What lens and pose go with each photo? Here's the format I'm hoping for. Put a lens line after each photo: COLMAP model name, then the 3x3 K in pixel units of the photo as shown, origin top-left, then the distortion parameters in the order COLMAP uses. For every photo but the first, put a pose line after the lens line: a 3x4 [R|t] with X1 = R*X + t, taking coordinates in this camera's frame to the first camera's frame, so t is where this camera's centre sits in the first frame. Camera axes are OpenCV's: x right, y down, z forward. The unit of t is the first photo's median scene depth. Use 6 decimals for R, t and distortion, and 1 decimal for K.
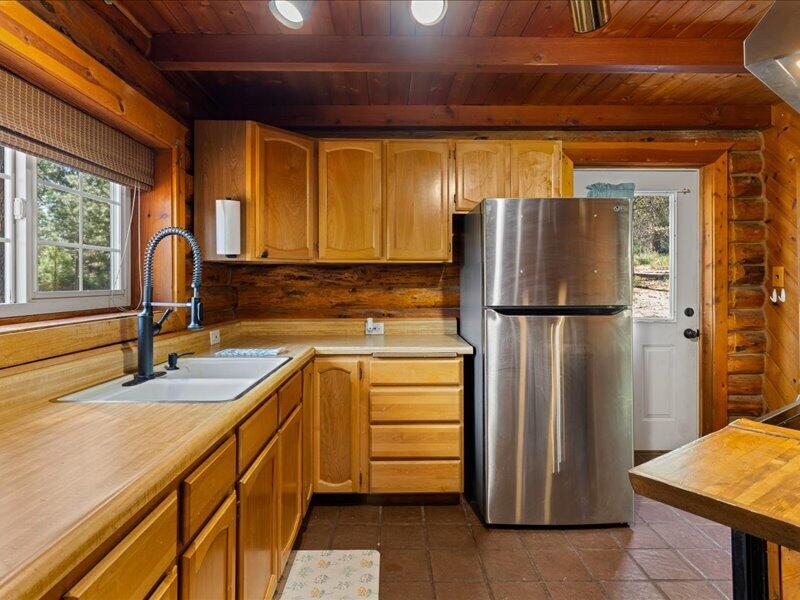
lens RADIAL K [[453.5, 0, 399.6], [0, 453.5, 278.0], [0, 0, 1]] dist [0.003544, 0.000007]
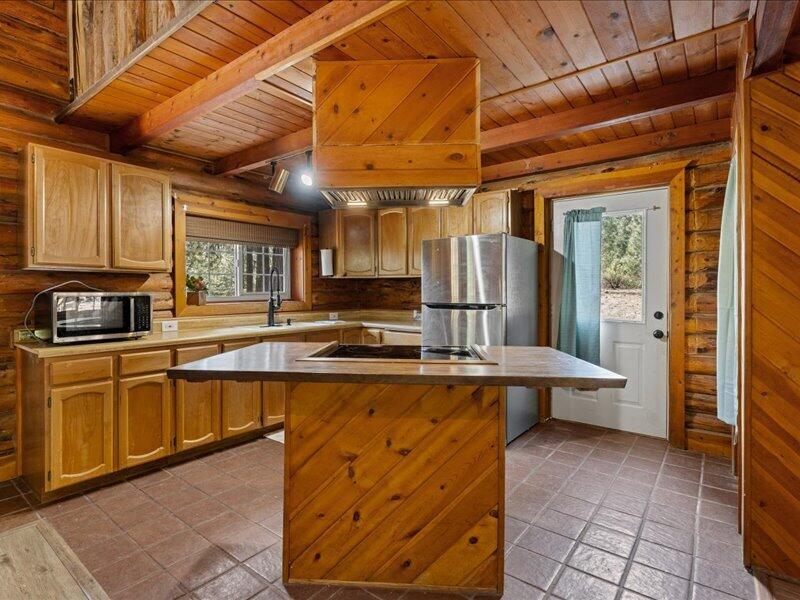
lens RADIAL K [[402.8, 0, 398.4], [0, 402.8, 296.2], [0, 0, 1]] dist [0.000731, 0.000285]
pose [[0.786999, 0.011674, -0.616844, 0.803040], [0.006030, 0.999628, 0.026612, -0.003219], [0.616925, -0.024663, 0.786635, -0.197870]]
